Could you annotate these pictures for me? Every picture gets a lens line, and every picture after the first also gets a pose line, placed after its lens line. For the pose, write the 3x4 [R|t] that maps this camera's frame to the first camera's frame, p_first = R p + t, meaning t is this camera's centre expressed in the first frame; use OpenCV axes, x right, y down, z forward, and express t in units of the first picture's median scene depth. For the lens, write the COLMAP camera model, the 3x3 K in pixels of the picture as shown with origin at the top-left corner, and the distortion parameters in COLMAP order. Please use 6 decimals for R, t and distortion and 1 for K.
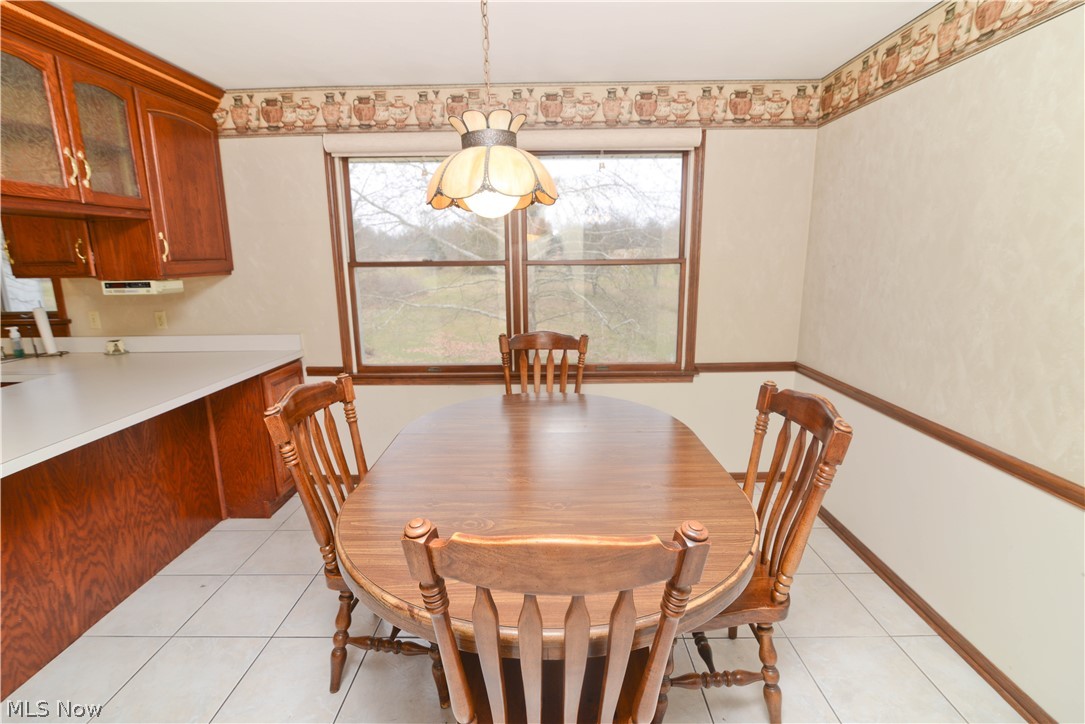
lens RADIAL K [[517.4, 0, 538.8], [0, 517.4, 364.3], [0, 0, 1]] dist [-0.017452, 0.004193]
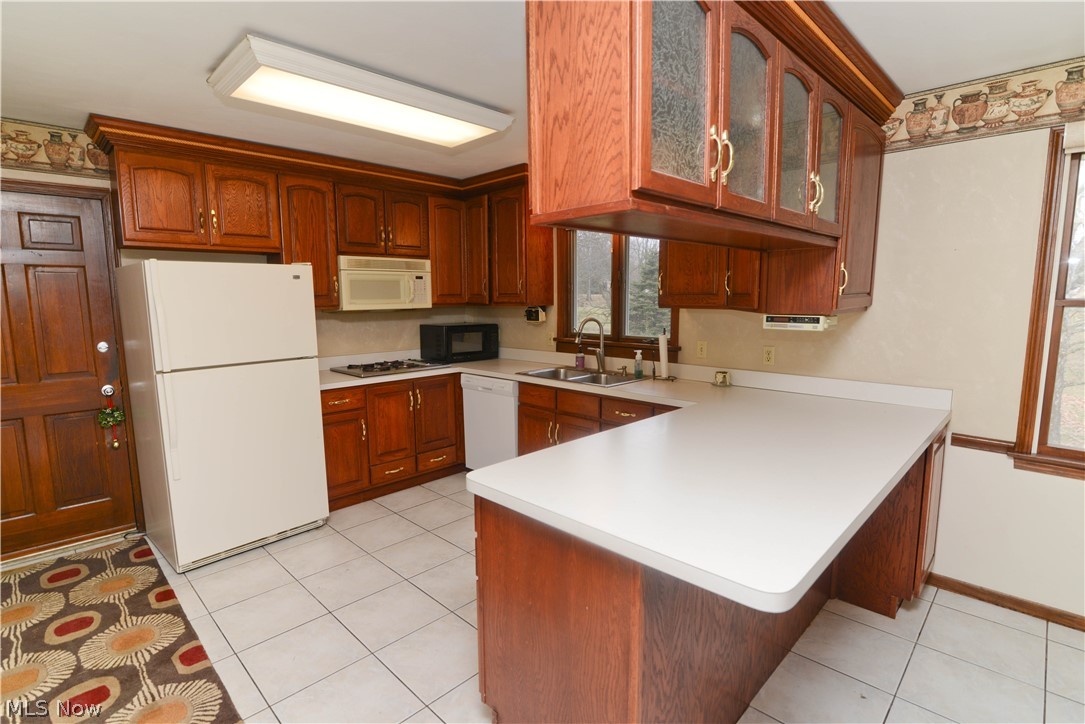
lens RADIAL K [[517.4, 0, 538.9], [0, 517.4, 364.6], [0, 0, 1]] dist [-0.017452, 0.004193]
pose [[0.724255, 0.100785, -0.682127, -0.427213], [-0.143967, 0.989560, -0.006650, -0.002098], [0.674335, 0.103020, 0.731204, 0.017997]]
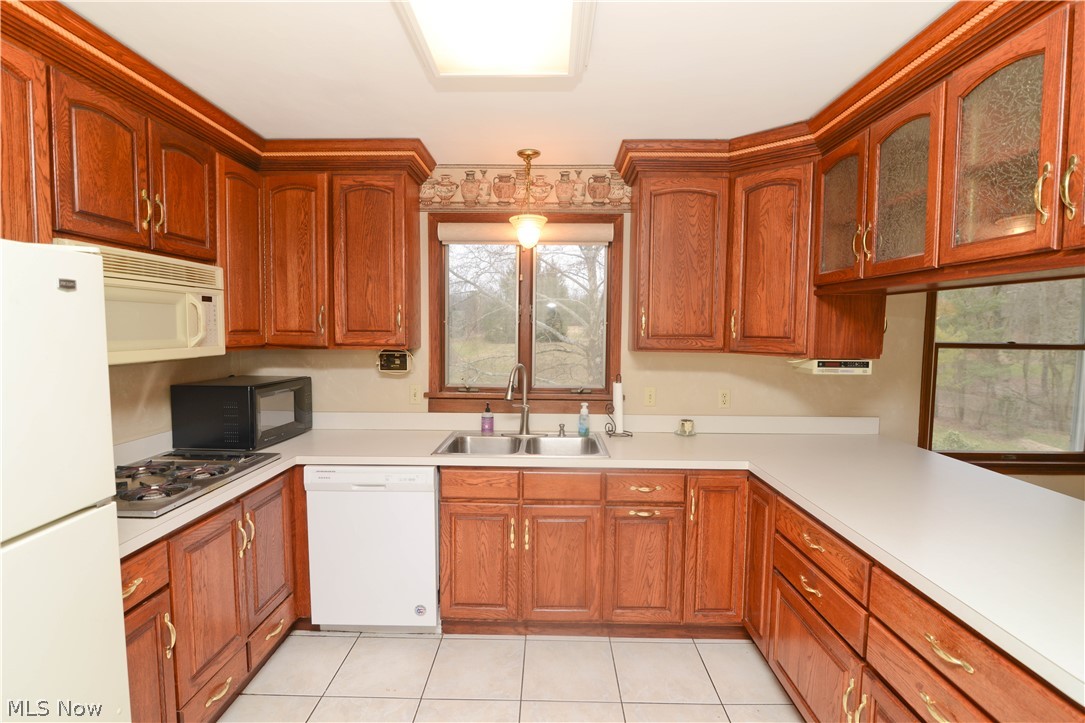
lens RADIAL K [[517.4, 0, 540.6], [0, 517.4, 368.0], [0, 0, 1]] dist [-0.017452, 0.004193]
pose [[0.999742, 0.022602, 0.002076, -1.171224], [-0.022153, 0.991606, -0.127383, -0.016210], [-0.004938, 0.127304, 0.991851, 0.077018]]
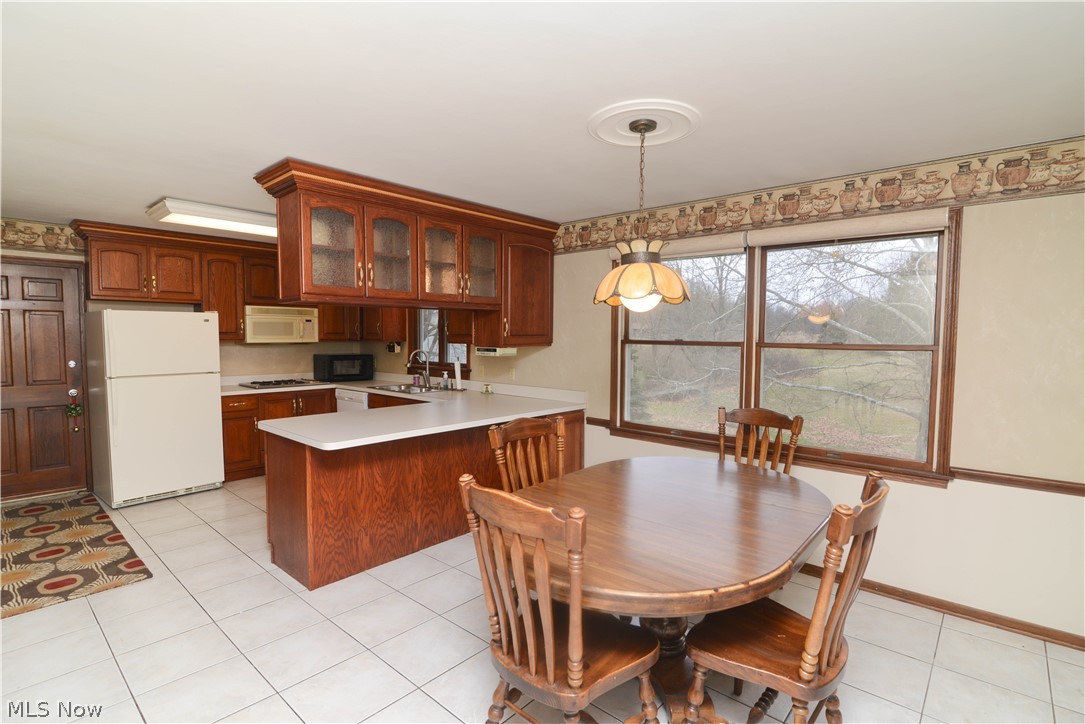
lens RADIAL K [[517.4, 0, 552.3], [0, 517.4, 365.6], [0, 0, 1]] dist [-0.017452, 0.004193]
pose [[0.764560, 0.057848, -0.641951, 0.356726], [-0.148599, 0.984954, -0.088225, 0.006550], [0.627189, 0.162847, 0.761653, -0.091947]]
